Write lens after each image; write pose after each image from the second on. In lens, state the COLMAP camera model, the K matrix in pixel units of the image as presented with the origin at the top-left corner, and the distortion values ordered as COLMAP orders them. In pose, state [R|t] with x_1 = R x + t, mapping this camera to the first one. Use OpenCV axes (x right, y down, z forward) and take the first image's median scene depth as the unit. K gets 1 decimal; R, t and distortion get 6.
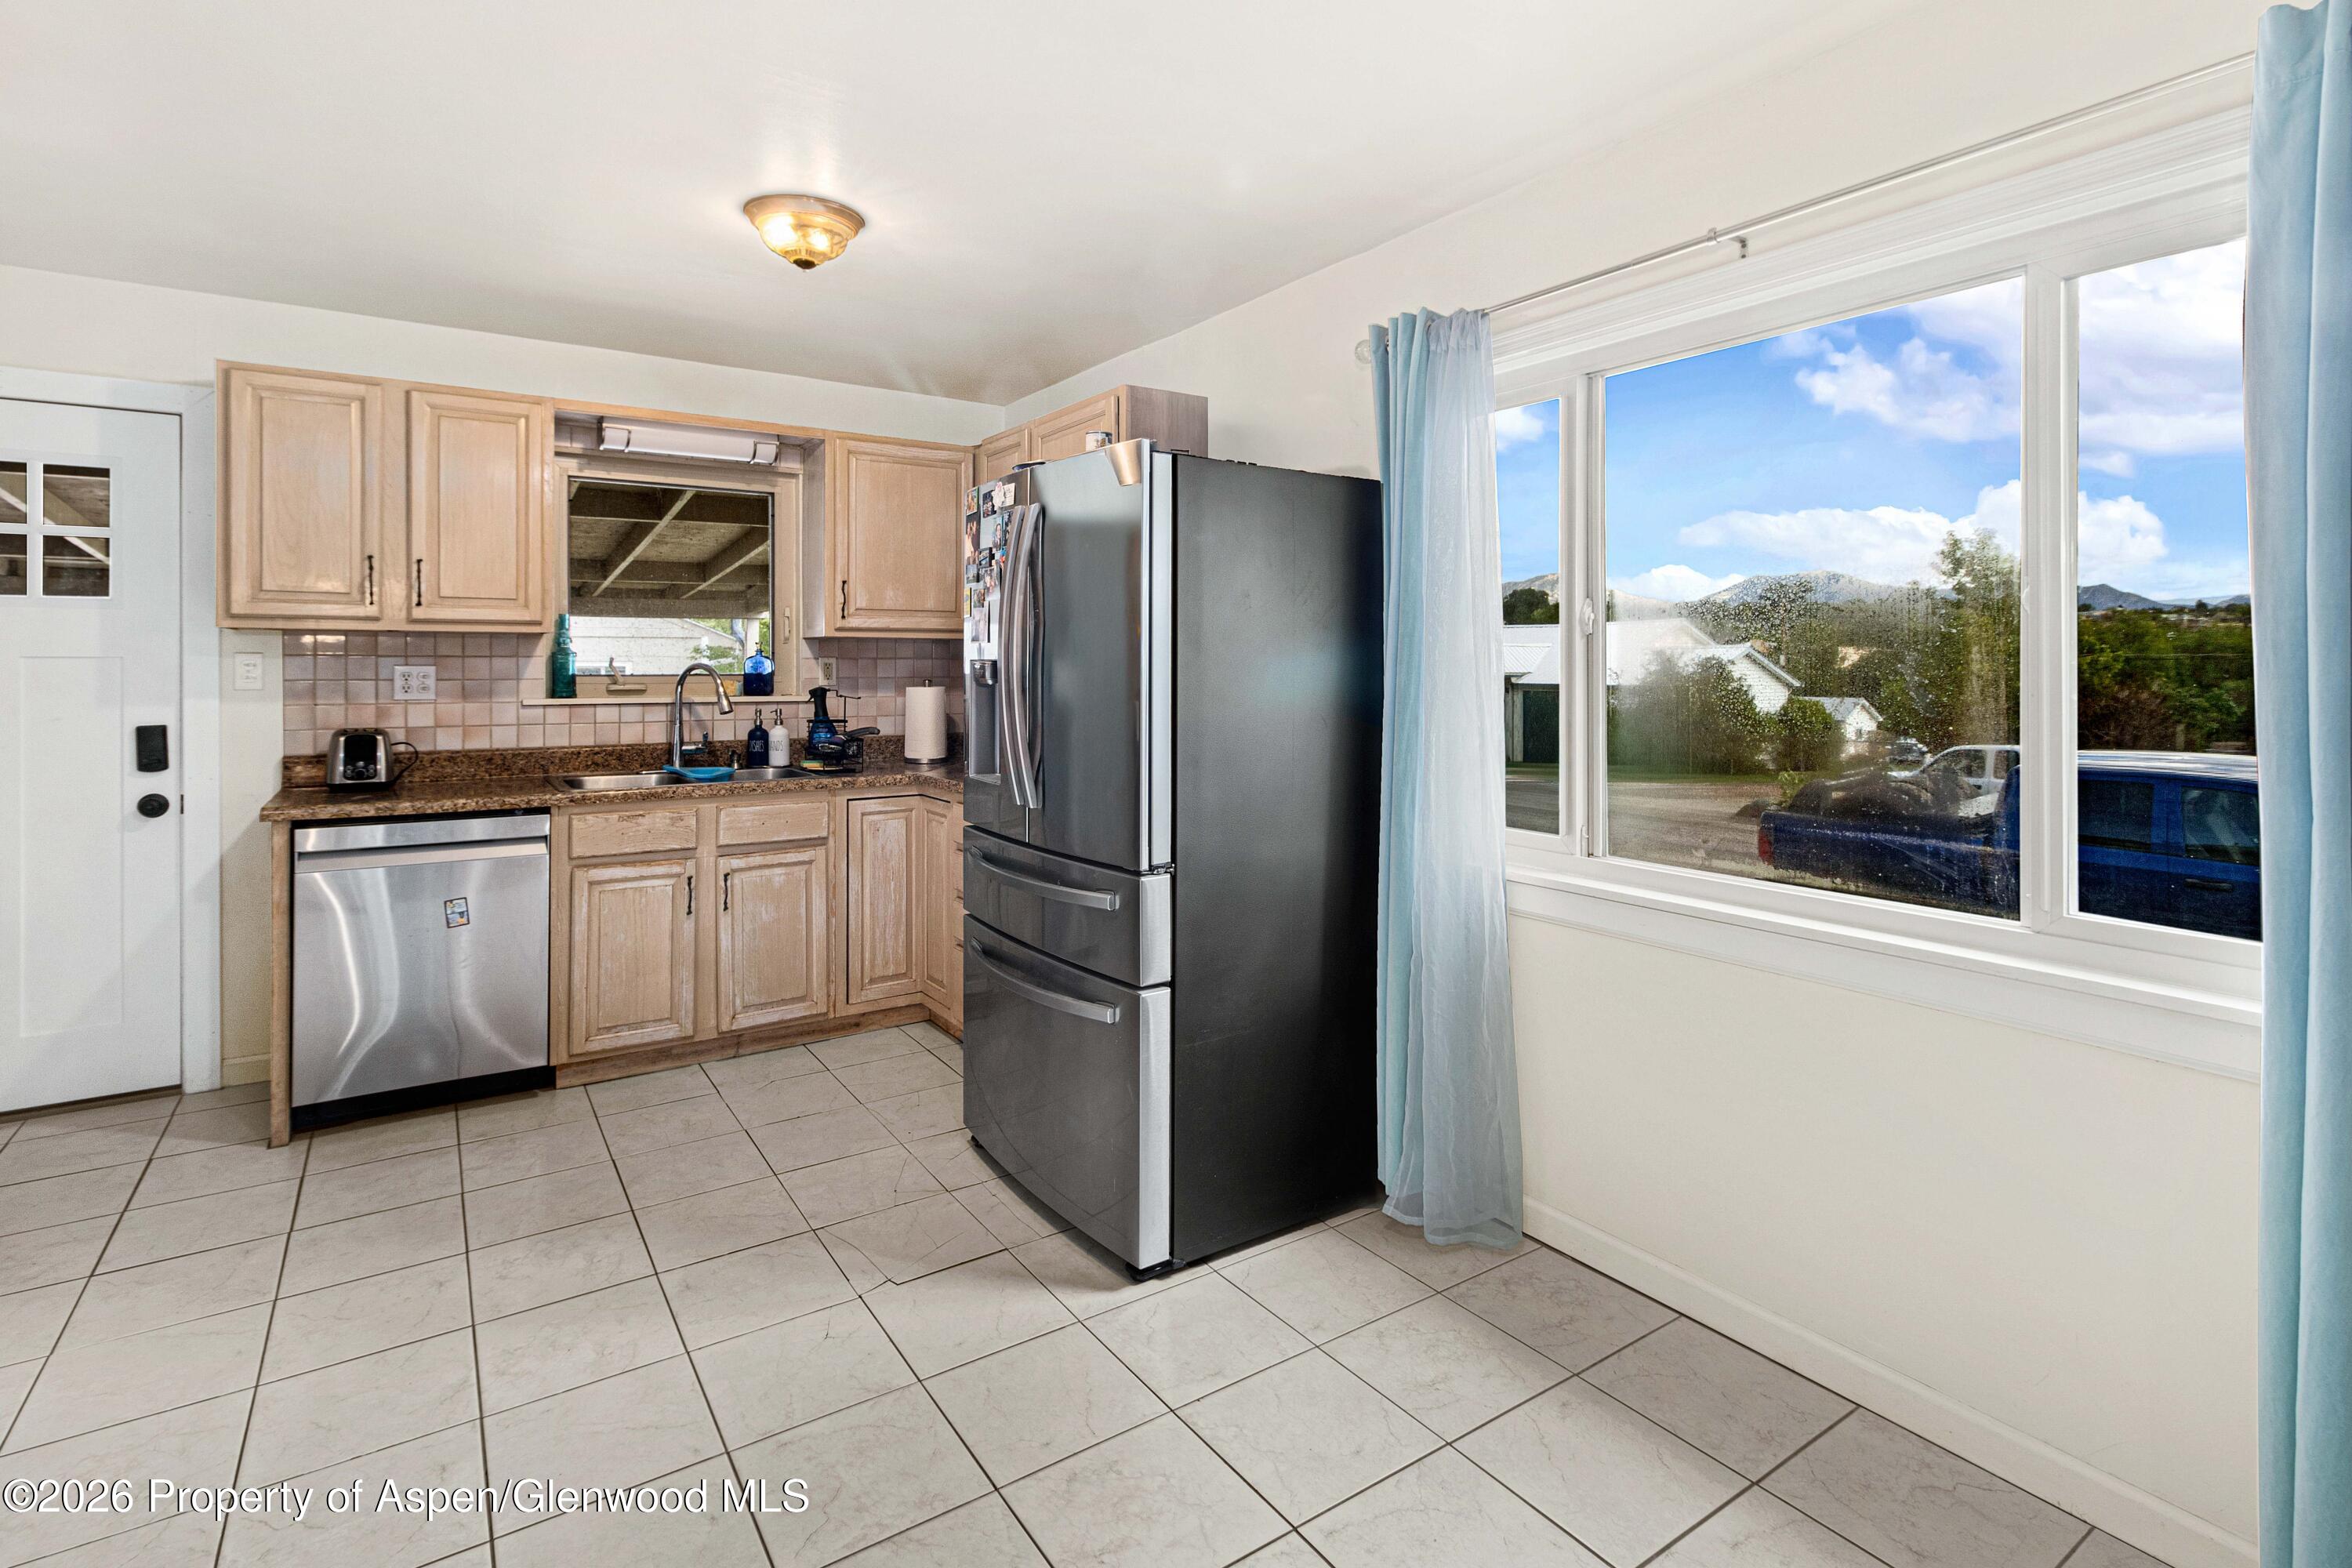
lens RADIAL K [[1120.9, 0, 1140.4], [0, 1120.9, 660.8], [0, 0, 1]] dist [-0.000111, -0.000271]
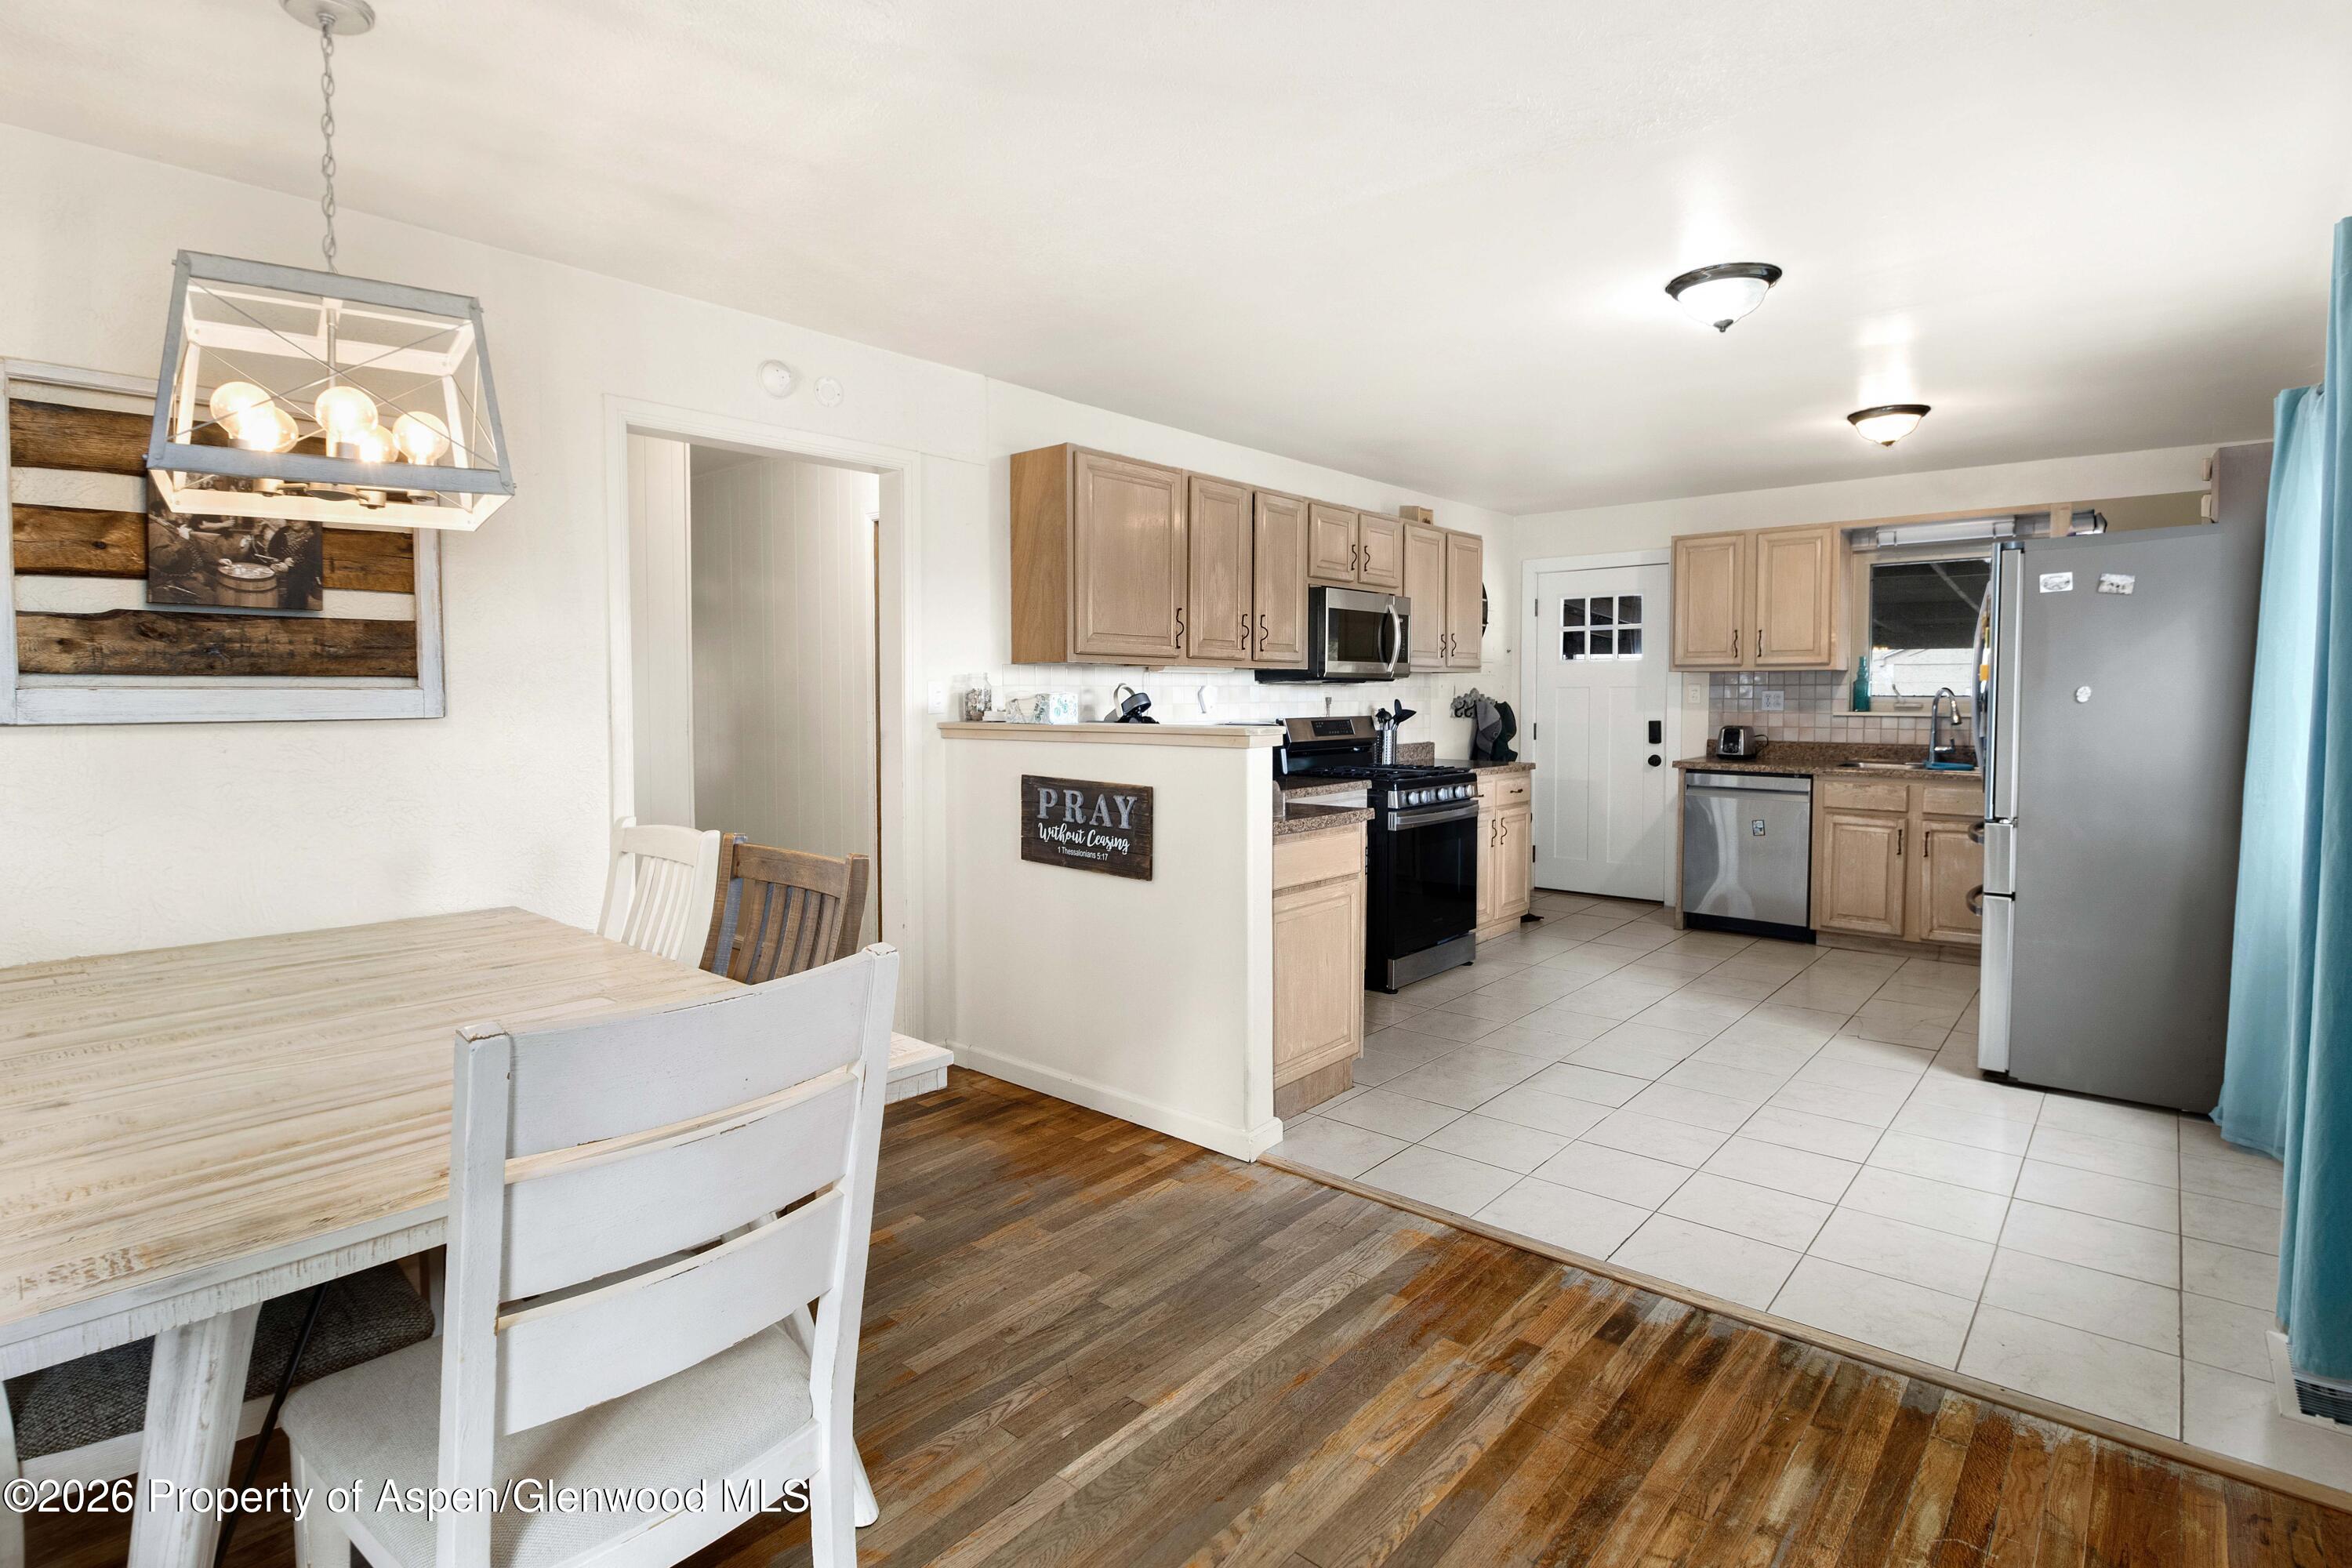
lens RADIAL K [[1140.4, 0, 1181.5], [0, 1140.4, 748.8], [0, 0, 1]] dist [-0.050716, -0.000156]
pose [[0.264708, 0.044060, -0.963321, 0.796562], [0.006896, 0.998844, 0.047579, 0.005167], [0.964304, -0.019238, 0.264098, -0.334509]]
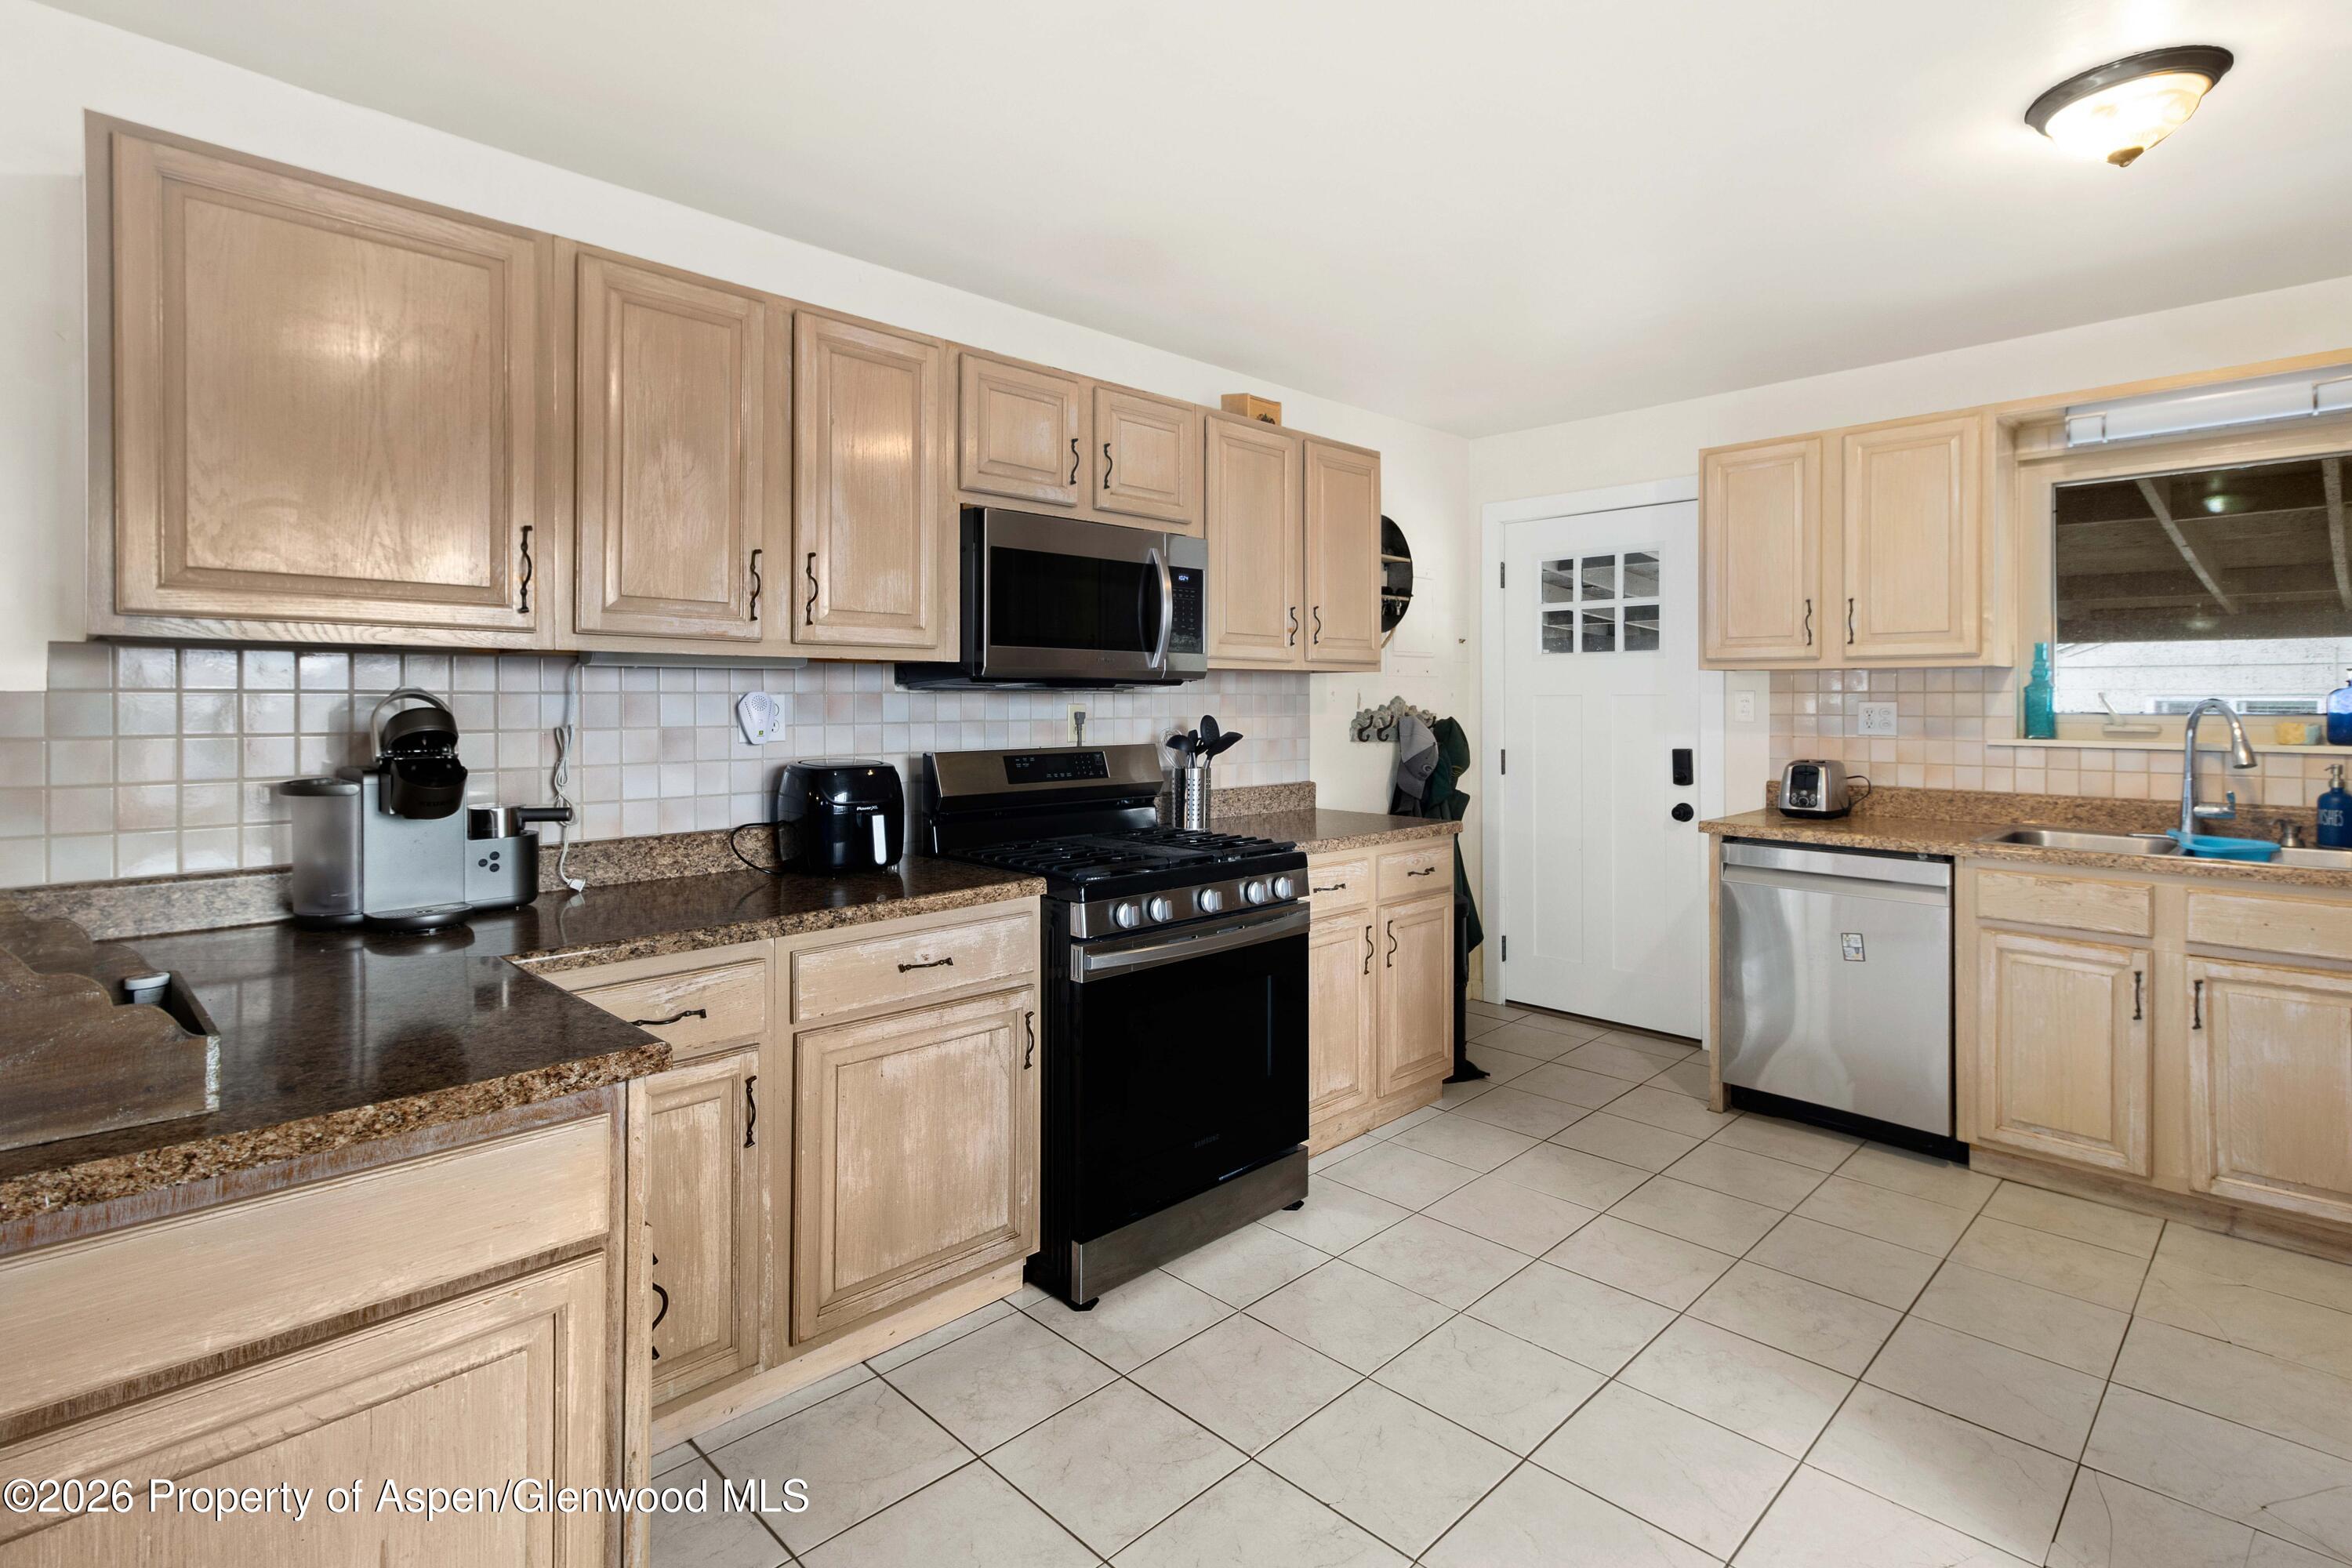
lens RADIAL K [[1122.5, 0, 1232.6], [0, 1122.5, 697.4], [0, 0, 1]] dist [0.000194, -0.000465]
pose [[0.214787, -0.001894, -0.976659, 0.231315], [0.003158, 0.999994, -0.001244, -0.000265], [0.976656, -0.002817, 0.214792, 0.216630]]
